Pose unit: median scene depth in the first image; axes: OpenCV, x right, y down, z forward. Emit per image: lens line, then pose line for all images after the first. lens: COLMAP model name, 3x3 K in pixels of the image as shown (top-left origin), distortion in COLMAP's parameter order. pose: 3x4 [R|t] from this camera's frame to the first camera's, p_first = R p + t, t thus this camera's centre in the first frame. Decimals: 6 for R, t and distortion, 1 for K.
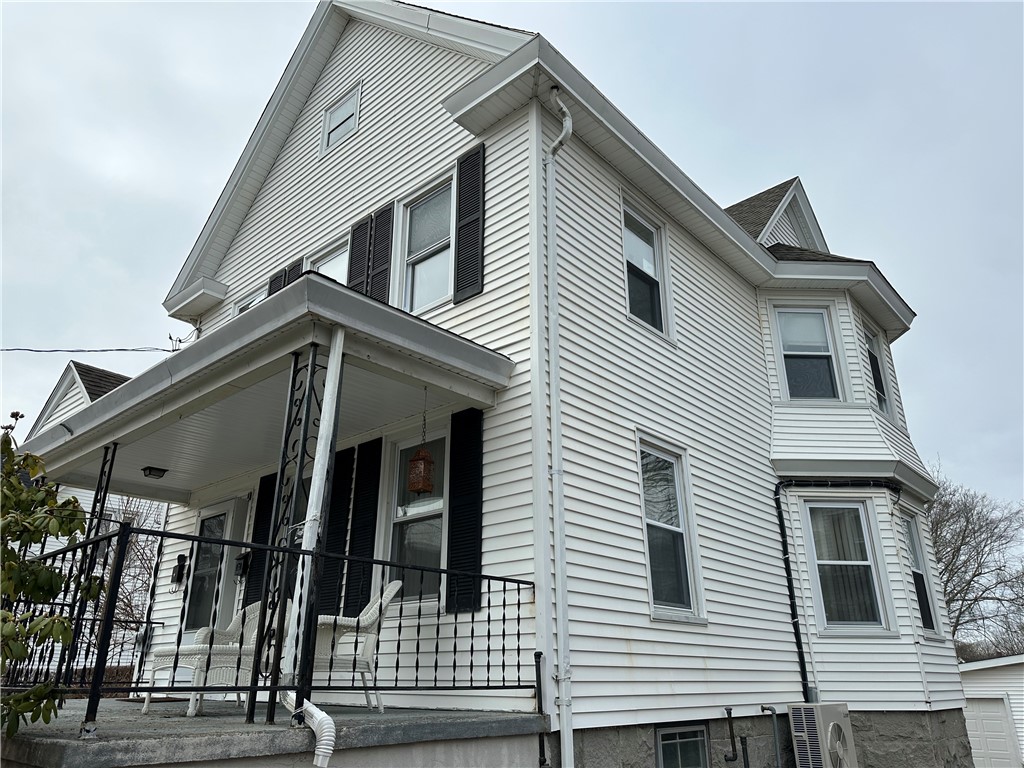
lens RADIAL K [[715.9, 0, 503.8], [0, 715.9, 389.5], [0, 0, 1]] dist [0.080103, -0.084365]
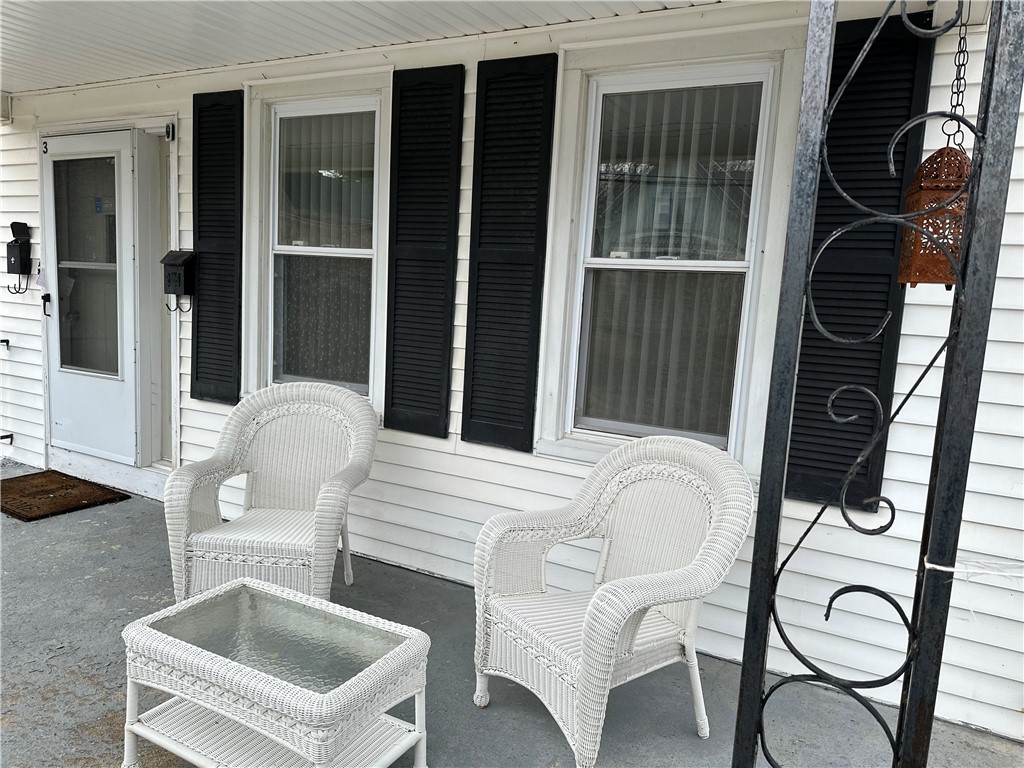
lens RADIAL K [[715.9, 0, 511.4], [0, 715.9, 385.7], [0, 0, 1]] dist [0.080103, -0.084365]
pose [[0.967831, 0.023550, 0.250496, -0.273373], [-0.142472, 0.871904, 0.468493, 0.037193], [-0.207376, -0.489111, 0.847211, 0.502516]]
